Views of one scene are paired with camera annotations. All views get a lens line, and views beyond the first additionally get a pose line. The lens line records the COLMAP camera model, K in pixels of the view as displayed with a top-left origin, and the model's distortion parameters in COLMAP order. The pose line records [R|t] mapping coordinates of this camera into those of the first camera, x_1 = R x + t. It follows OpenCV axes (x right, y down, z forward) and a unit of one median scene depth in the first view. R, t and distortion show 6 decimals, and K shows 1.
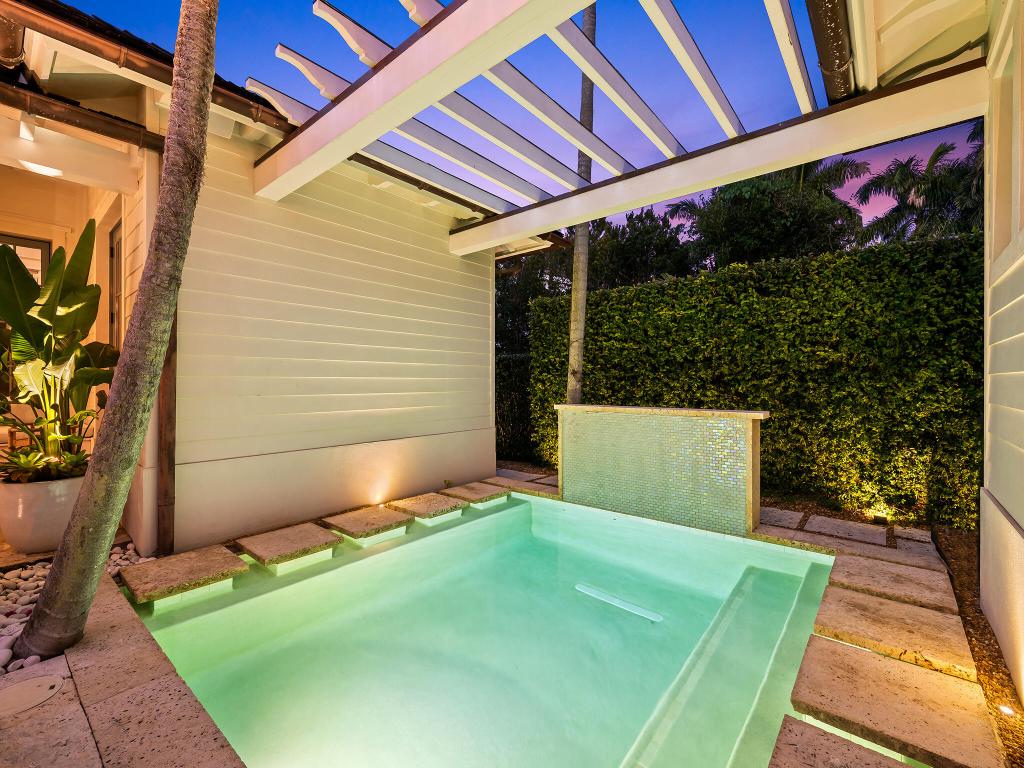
lens RADIAL K [[442.8, 0, 512.0], [0, 442.8, 384.0], [0, 0, 1]] dist [-0.000034, -0.000411]
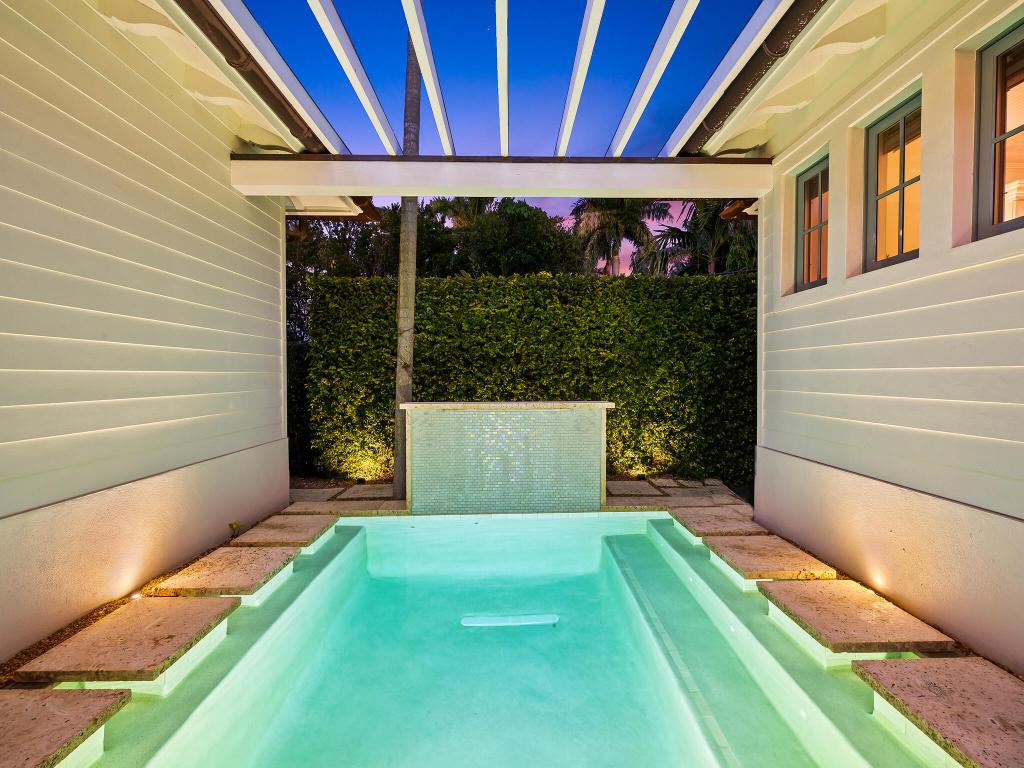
lens RADIAL K [[409.9, 0, 512.0], [0, 409.9, 384.0], [0, 0, 1]] dist [0.000902, -0.000628]
pose [[0.749469, -0.016289, 0.661839, -0.262319], [0.006232, 0.999827, 0.017550, -0.003830], [-0.662010, -0.009029, 0.749440, 0.271893]]
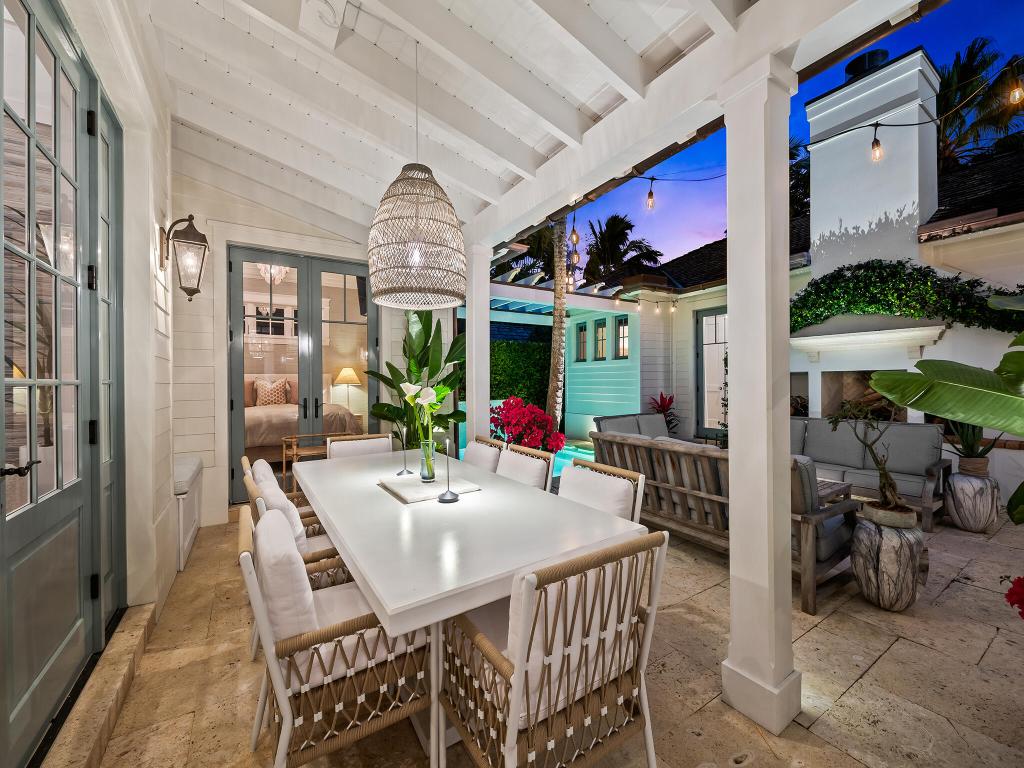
lens RADIAL K [[409.9, 0, 512.0], [0, 409.9, 384.0], [0, 0, 1]] dist [0.000902, -0.000628]
pose [[0.296237, -0.011775, 0.955042, -1.565167], [0.008822, 0.999915, 0.009592, -0.050487], [-0.955074, 0.005584, 0.296316, 0.166319]]
